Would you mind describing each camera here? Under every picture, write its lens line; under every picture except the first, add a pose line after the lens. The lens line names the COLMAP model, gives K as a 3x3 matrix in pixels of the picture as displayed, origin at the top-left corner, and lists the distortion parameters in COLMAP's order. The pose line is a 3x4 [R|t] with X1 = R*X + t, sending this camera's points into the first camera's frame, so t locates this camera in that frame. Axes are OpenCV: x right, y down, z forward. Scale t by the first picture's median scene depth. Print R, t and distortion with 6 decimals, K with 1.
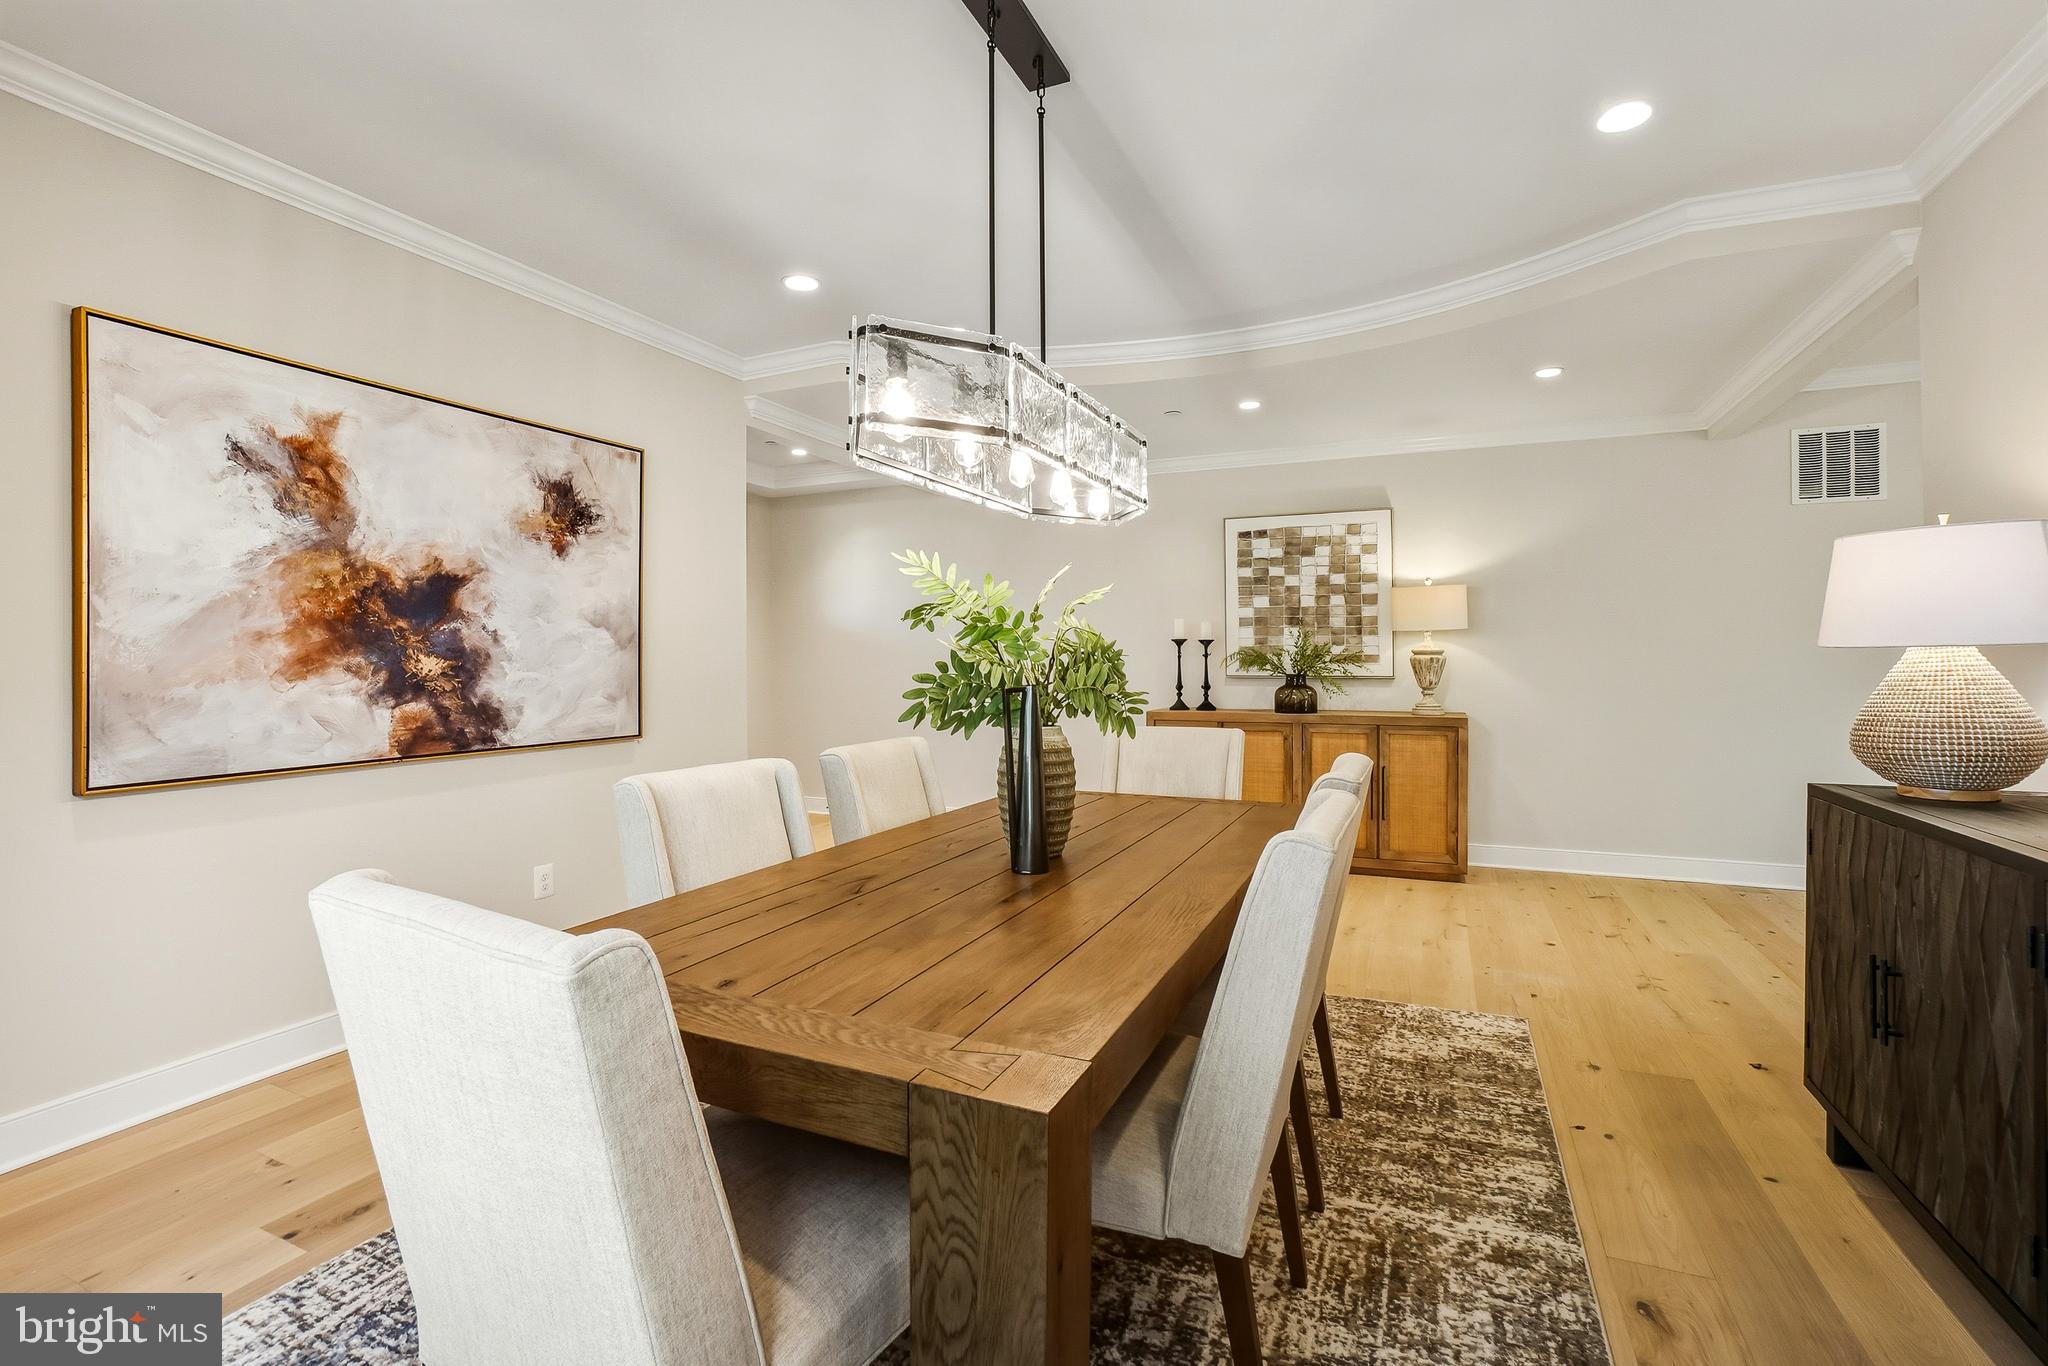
lens RADIAL K [[912.3, 0, 1004.3], [0, 912.3, 654.5], [0, 0, 1]] dist [-0.018823, 0.001929]
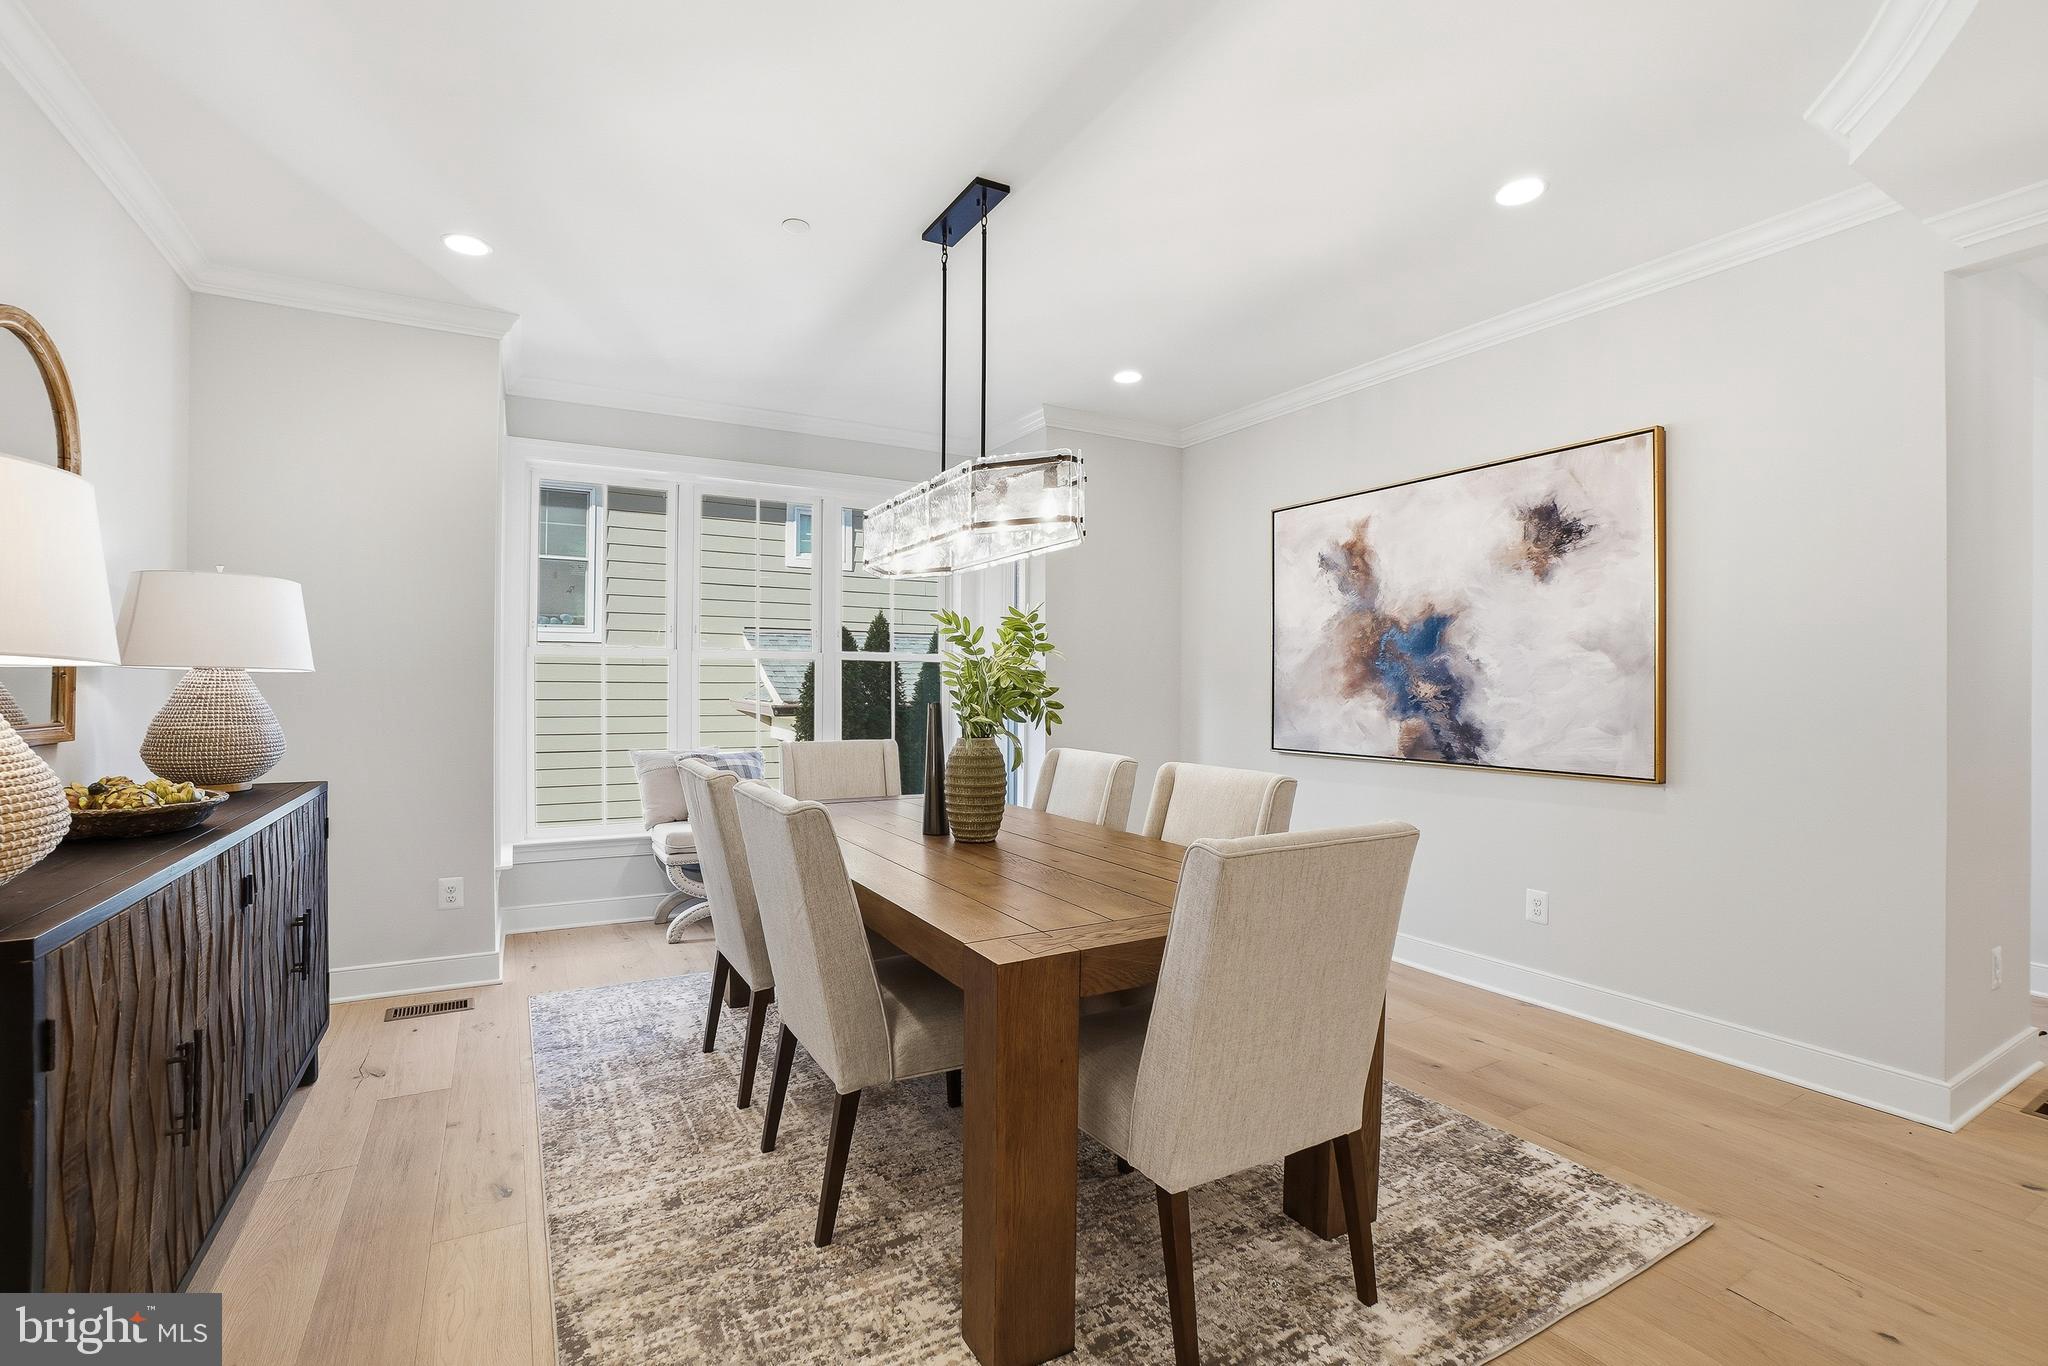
lens RADIAL K [[912.3, 0, 1027.4], [0, 912.3, 680.9], [0, 0, 1]] dist [-0.018823, 0.001929]
pose [[-0.562935, -0.001672, -0.826500, 0.724353], [-0.000433, 0.999998, -0.001728, 0.002182], [0.826501, -0.000614, -0.562935, 1.245762]]
